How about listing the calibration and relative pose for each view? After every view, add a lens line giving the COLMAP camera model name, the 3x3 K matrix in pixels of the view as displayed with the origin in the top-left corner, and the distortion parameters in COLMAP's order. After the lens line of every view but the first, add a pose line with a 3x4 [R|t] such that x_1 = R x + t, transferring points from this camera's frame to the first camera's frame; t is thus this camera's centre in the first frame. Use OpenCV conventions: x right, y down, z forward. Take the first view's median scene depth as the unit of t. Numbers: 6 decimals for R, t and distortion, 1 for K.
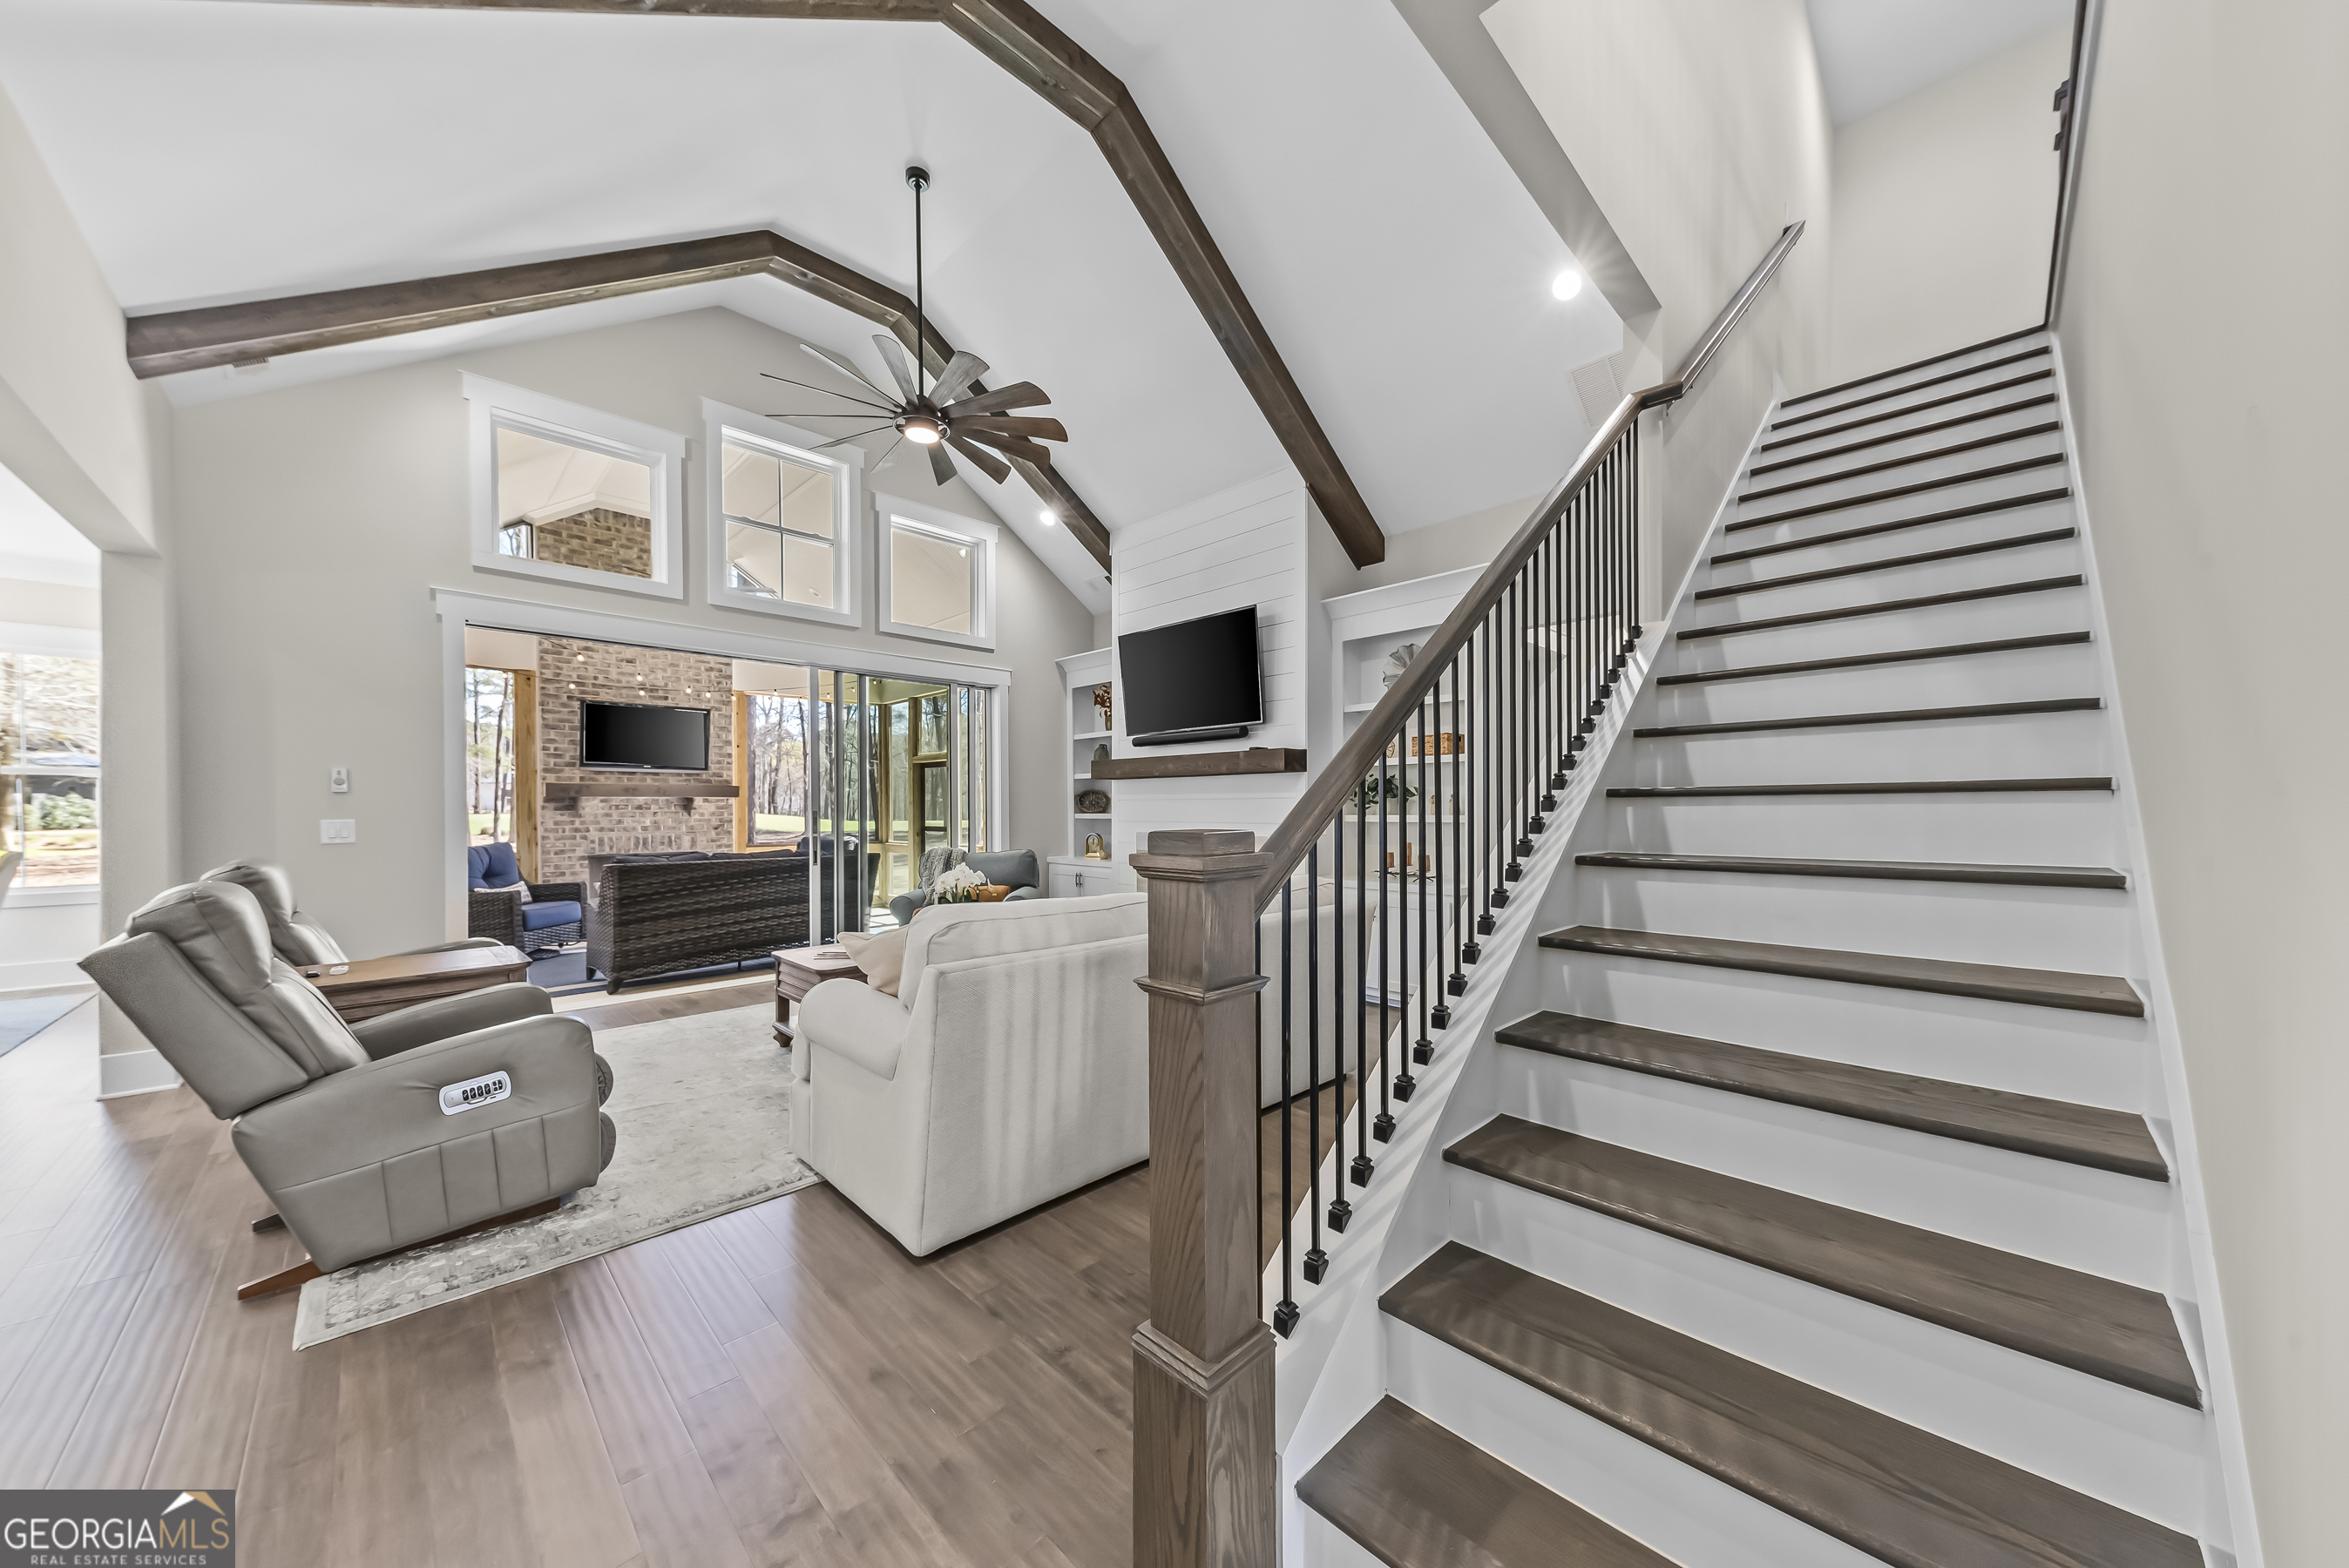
lens RADIAL K [[812.2, 0, 1164.6], [0, 812.2, 806.2], [0, 0, 1]] dist [0.012697, -0.000816]
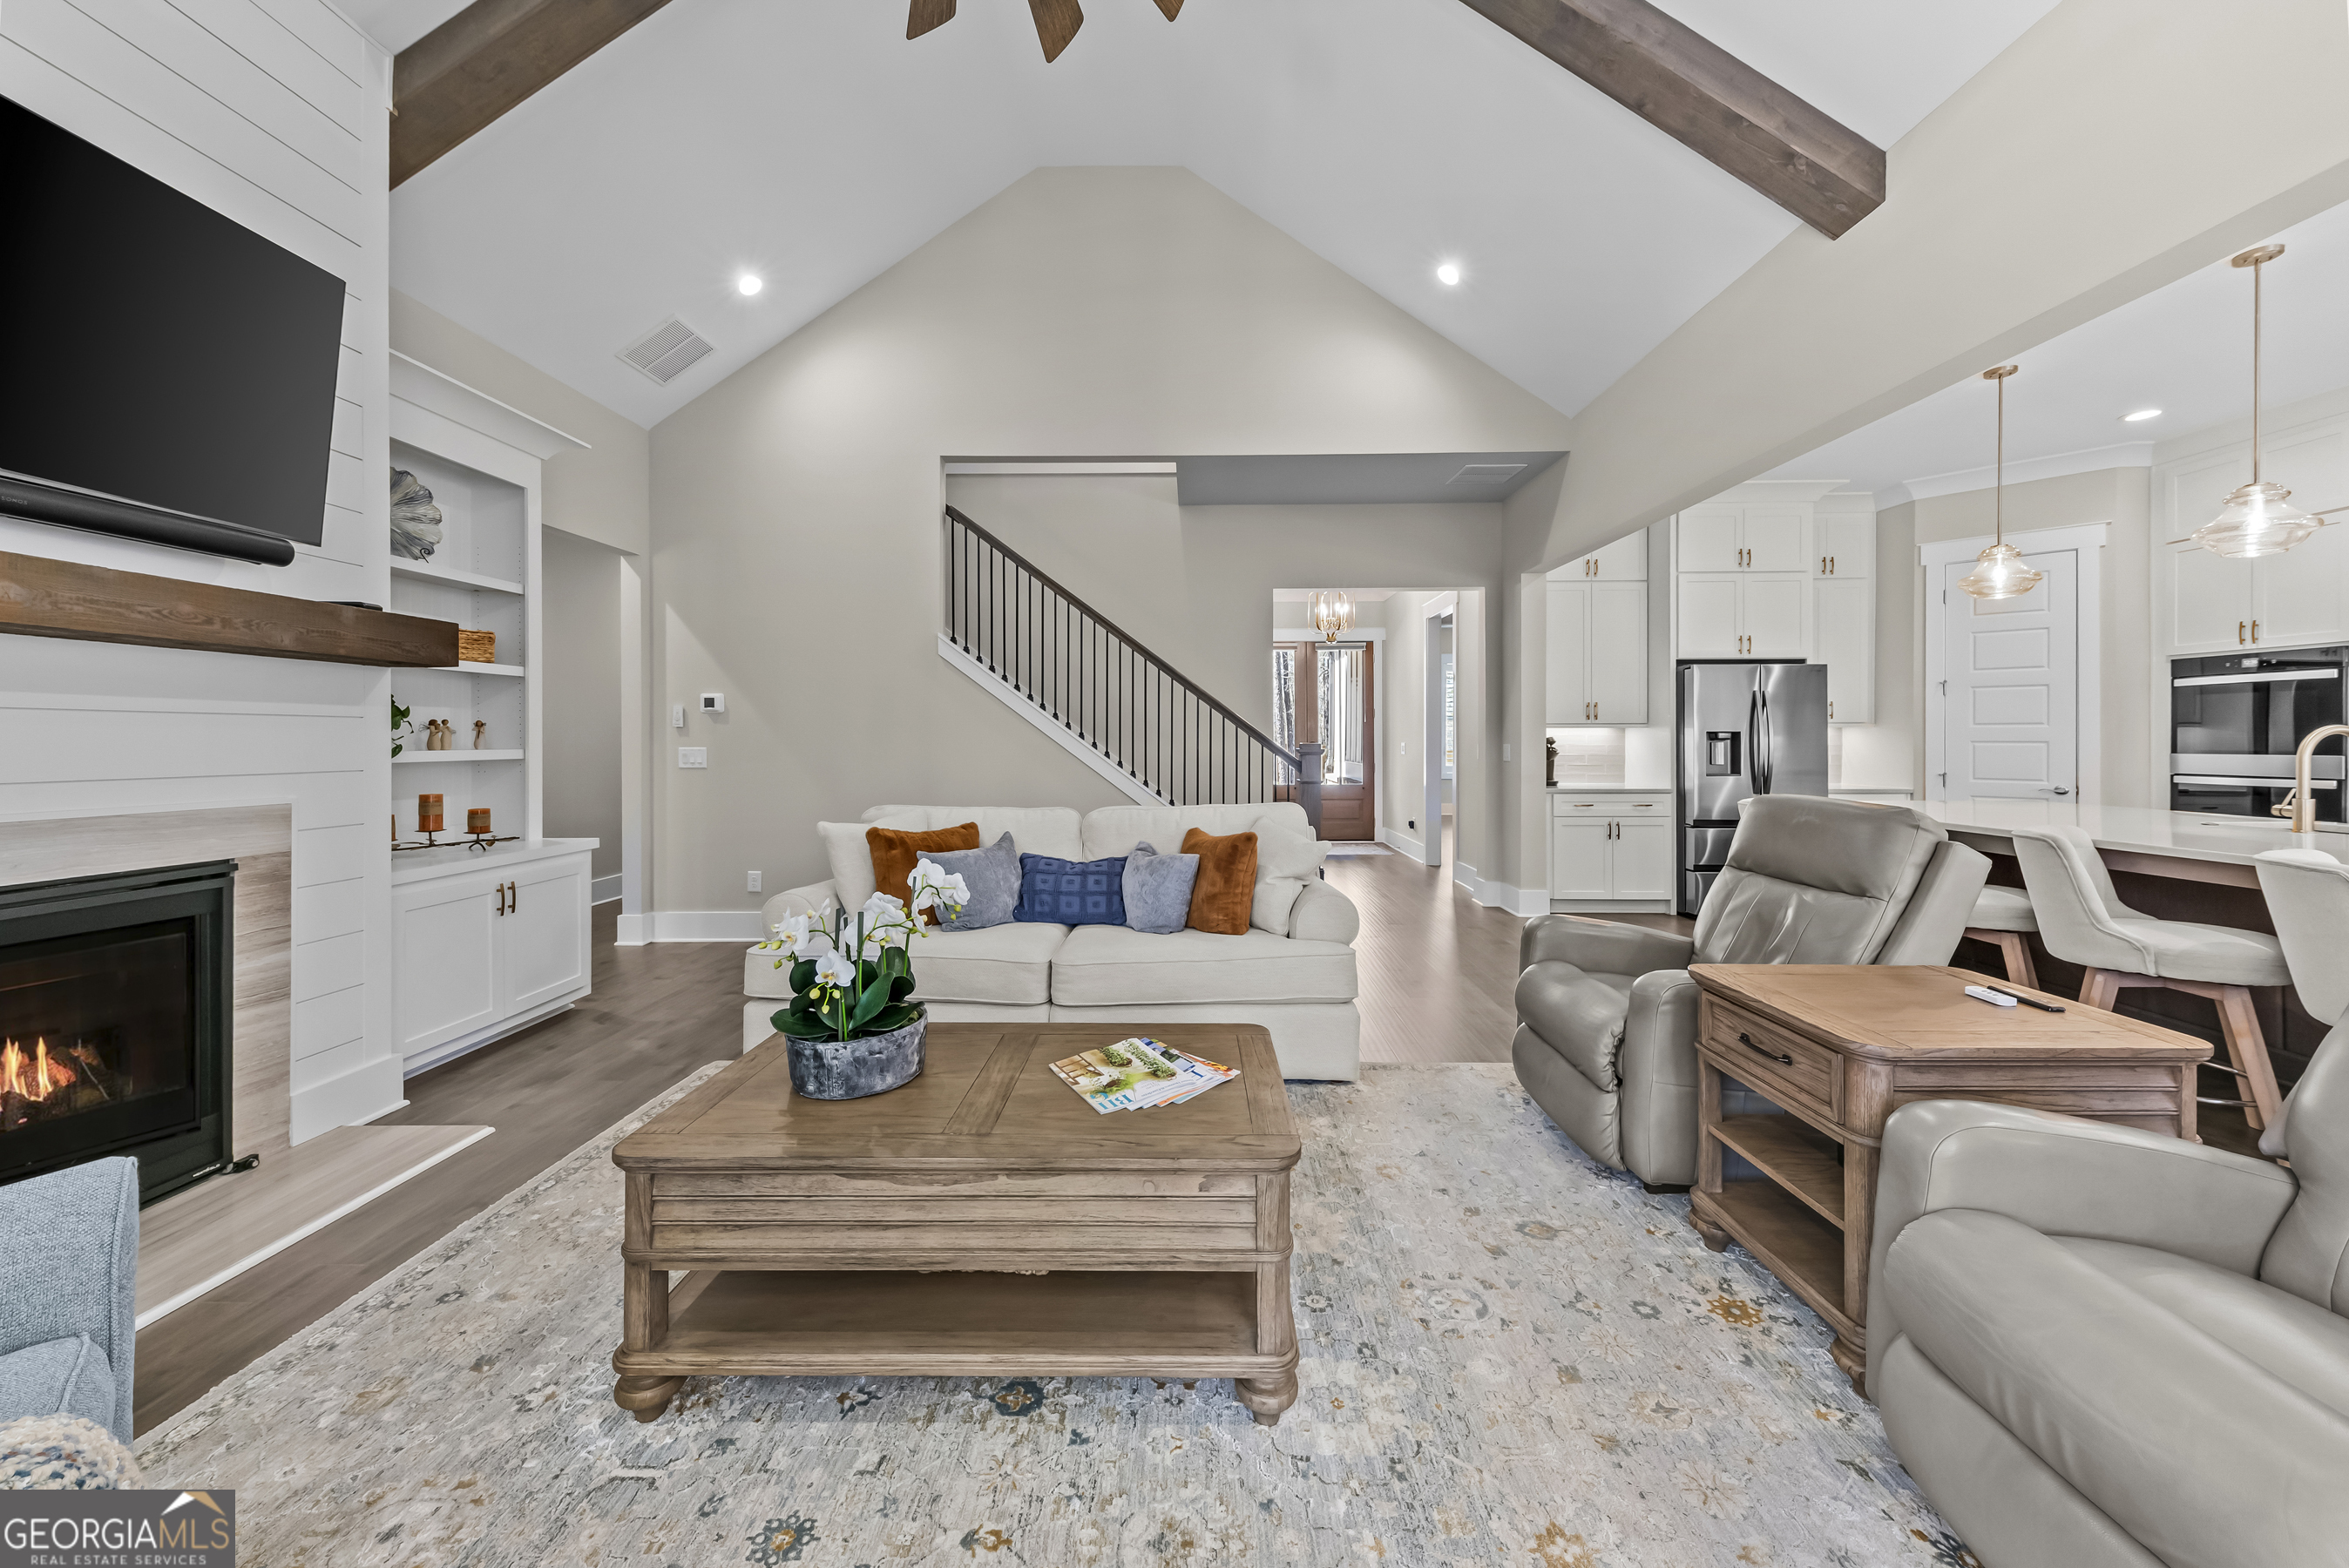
lens RADIAL K [[812.2, 0, 1179.5], [0, 812.2, 742.2], [0, 0, 1]] dist [0.012697, -0.000816]
pose [[-0.706750, 0.002809, 0.707458, -0.376063], [0.003035, 0.999995, -0.000938, 0.004734], [-0.707457, 0.001484, -0.706755, 0.708024]]
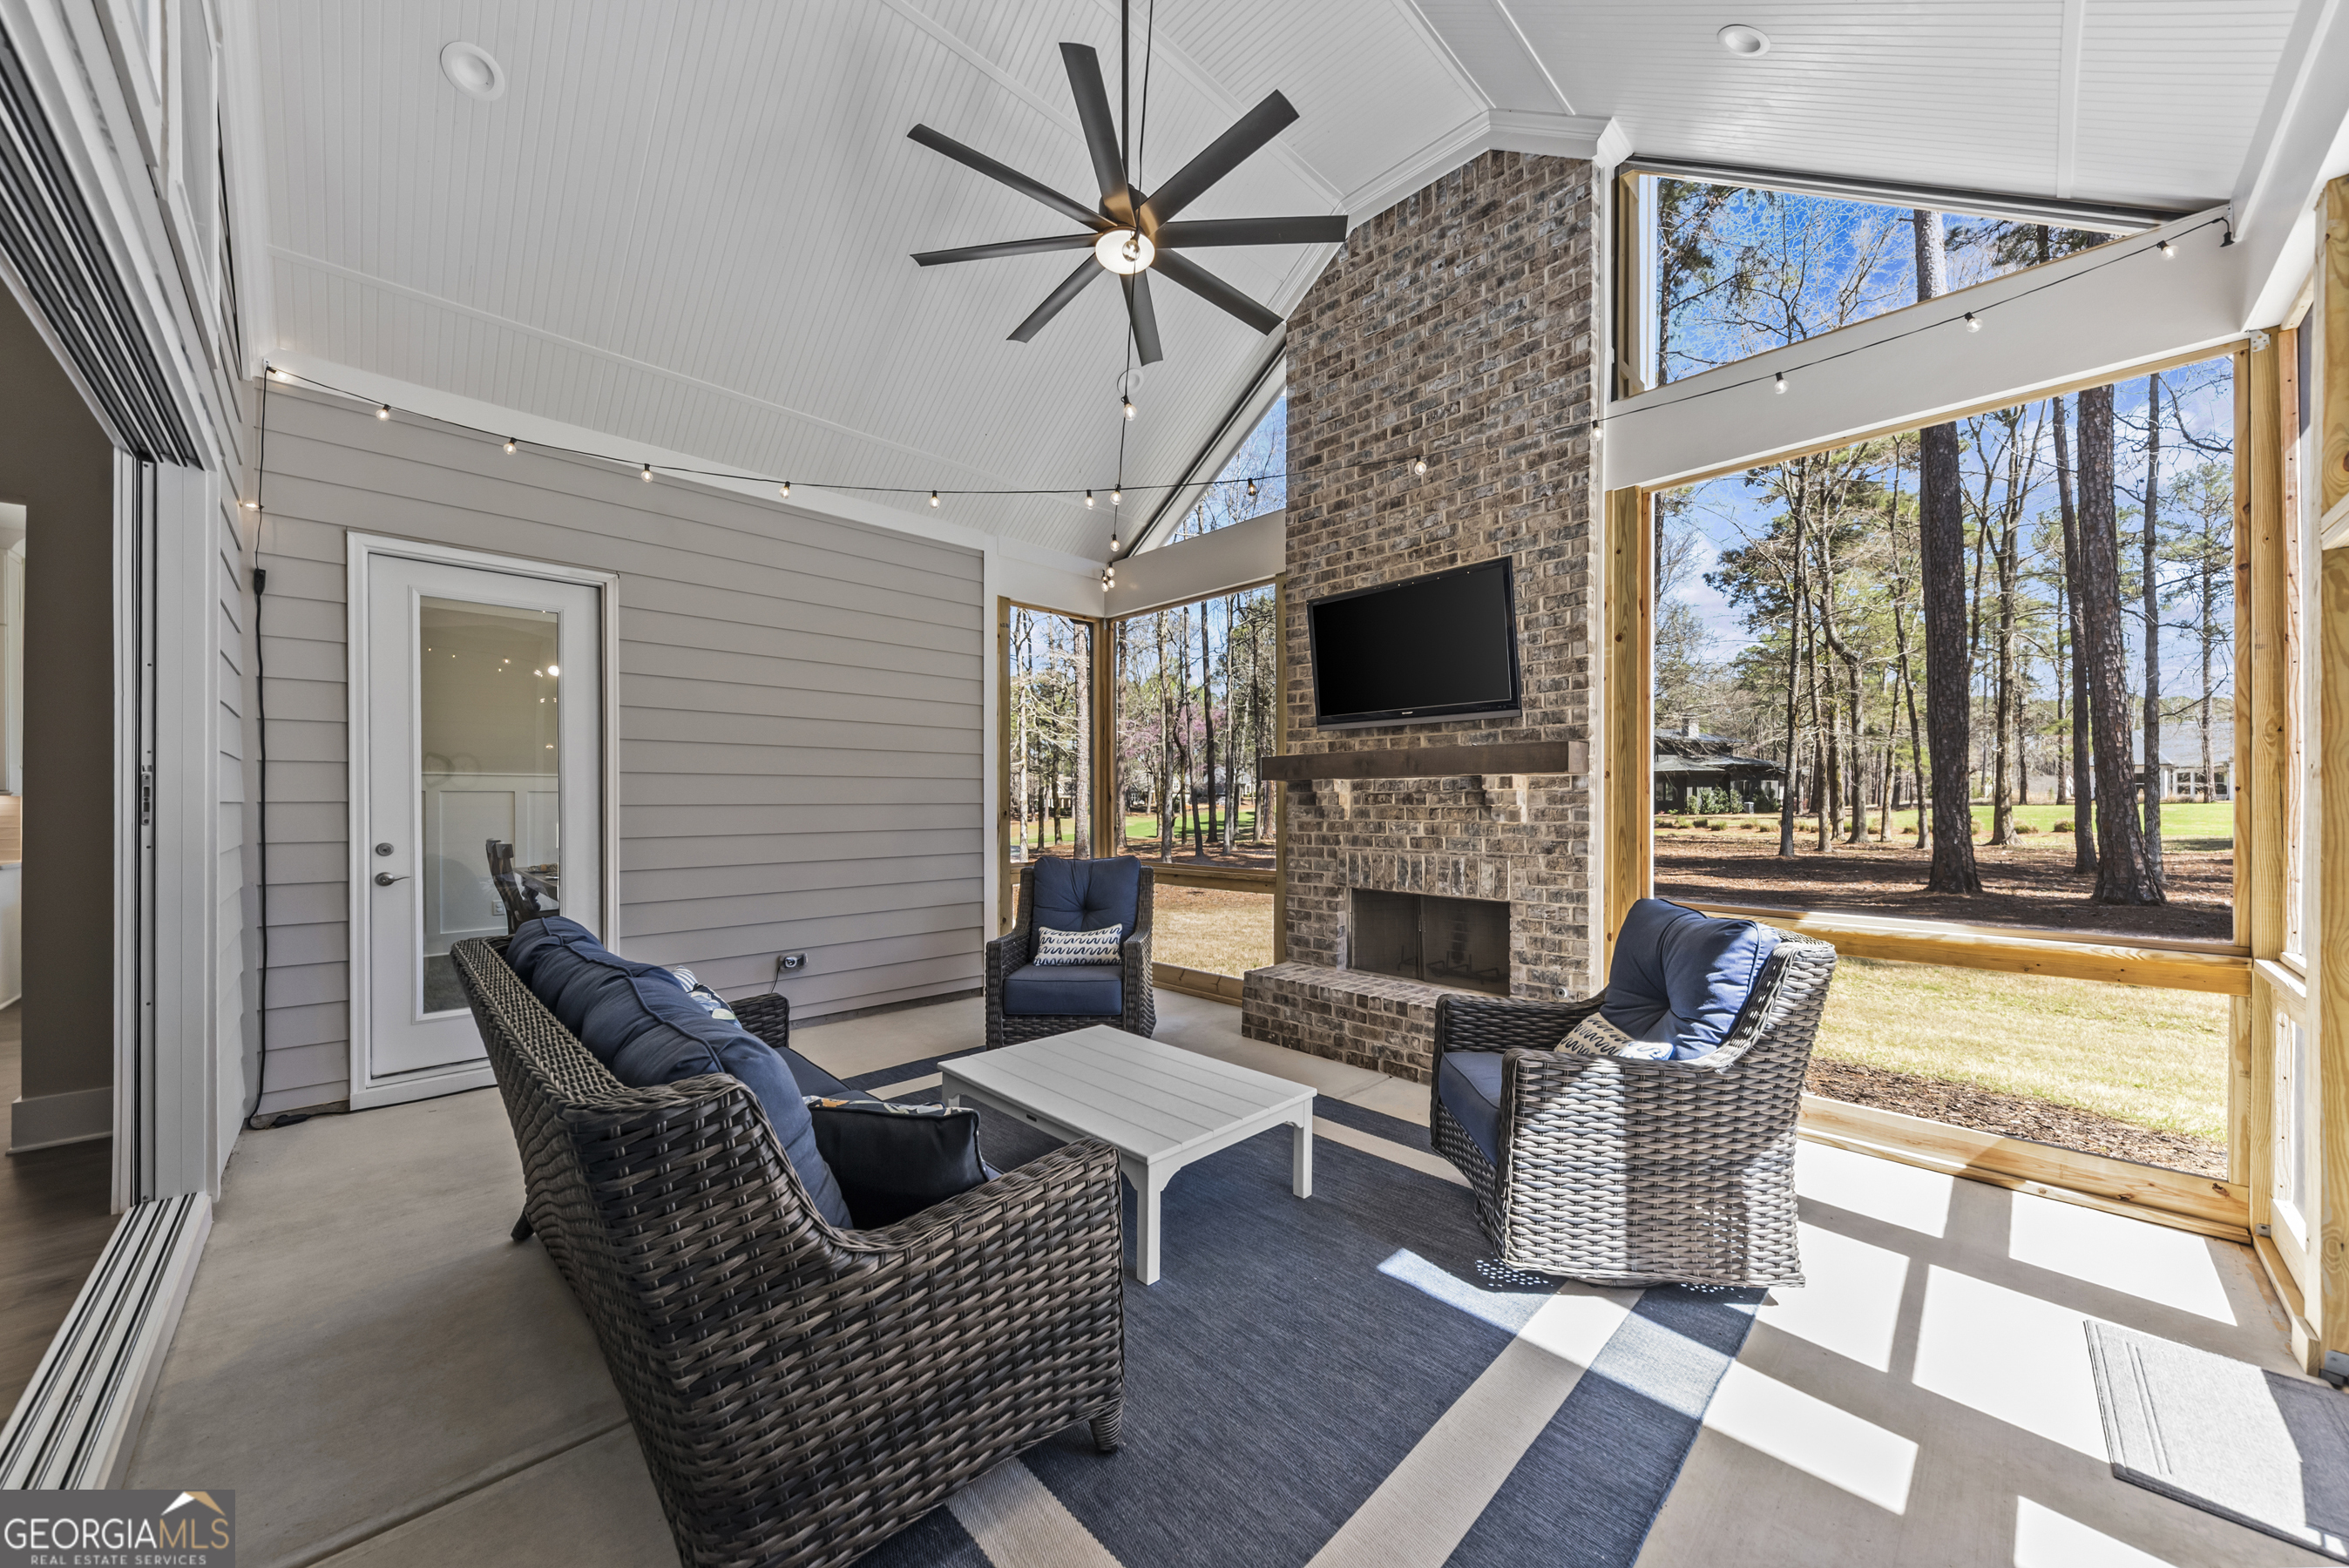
lens RADIAL K [[812.2, 0, 1220.0], [0, 812.2, 803.0], [0, 0, 1]] dist [0.012697, -0.000816]
pose [[0.031823, 0.005418, -0.999479, -0.193352], [0.004019, 0.999977, 0.005549, 0.001027], [0.999485, -0.004193, 0.031801, 1.027979]]
